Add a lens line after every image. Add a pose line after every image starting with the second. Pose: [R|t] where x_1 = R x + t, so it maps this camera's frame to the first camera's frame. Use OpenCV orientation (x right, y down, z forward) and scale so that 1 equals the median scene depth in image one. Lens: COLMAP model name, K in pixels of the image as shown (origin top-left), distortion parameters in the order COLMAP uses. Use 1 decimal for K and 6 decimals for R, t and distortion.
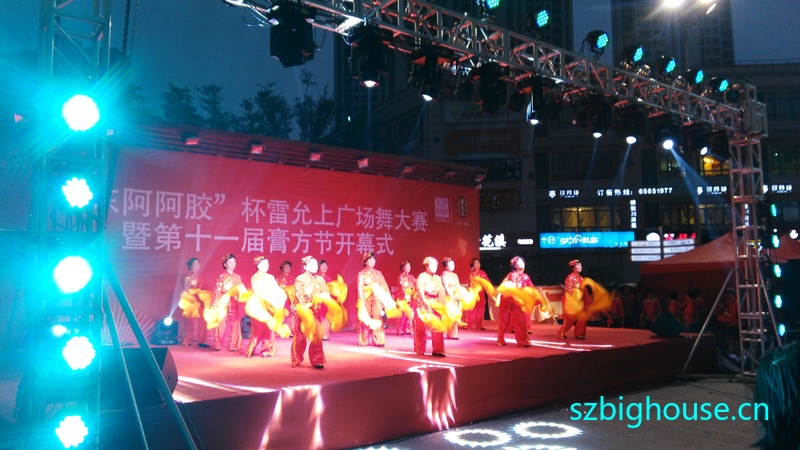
lens RADIAL K [[622.2, 0, 397.8], [0, 622.2, 231.7], [0, 0, 1]] dist [0.104462, -0.178953]
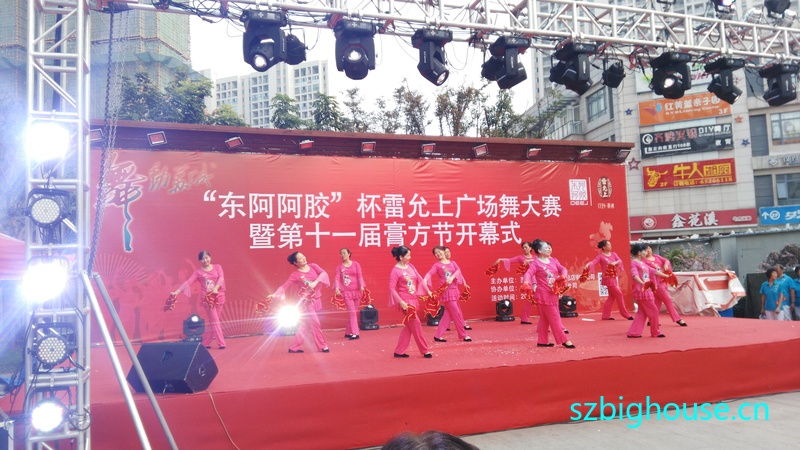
lens RADIAL K [[622.2, 0, 393.7], [0, 622.2, 232.4], [0, 0, 1]] dist [0.104462, -0.178953]
pose [[0.942403, -0.044072, -0.331564, 0.137173], [0.051079, 0.998617, 0.012443, -0.001290], [0.330557, -0.028662, 0.943351, 0.034403]]
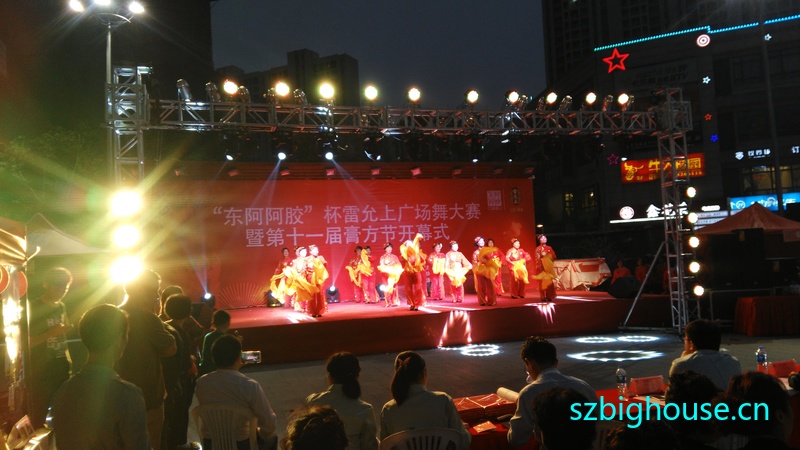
lens RADIAL K [[622.2, 0, 391.8], [0, 622.2, 234.1], [0, 0, 1]] dist [0.104462, -0.178953]
pose [[0.927083, -0.051366, -0.371321, 0.391762], [0.067038, 0.997317, 0.029414, -0.021077], [0.368814, -0.052162, 0.928038, -0.258584]]
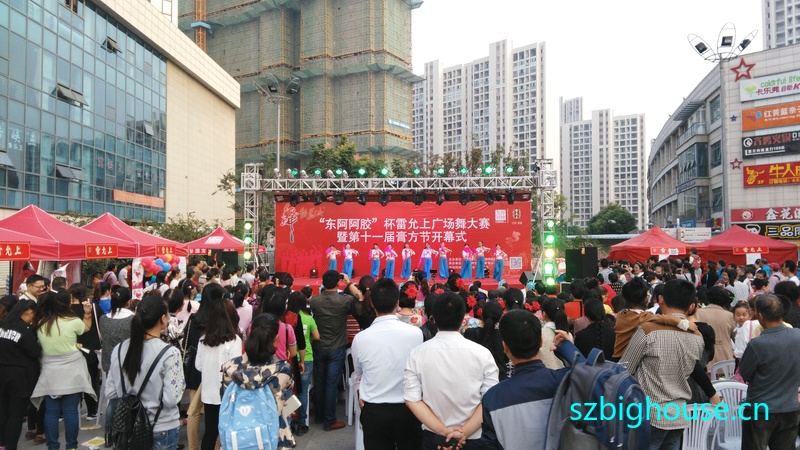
lens RADIAL K [[622.2, 0, 392.1], [0, 622.2, 224.1], [0, 0, 1]] dist [0.104462, -0.178953]
pose [[0.753832, -0.018867, -0.656796, 1.199576], [0.046332, 0.998626, 0.024491, -0.083242], [0.655431, -0.048893, 0.753670, -0.683326]]
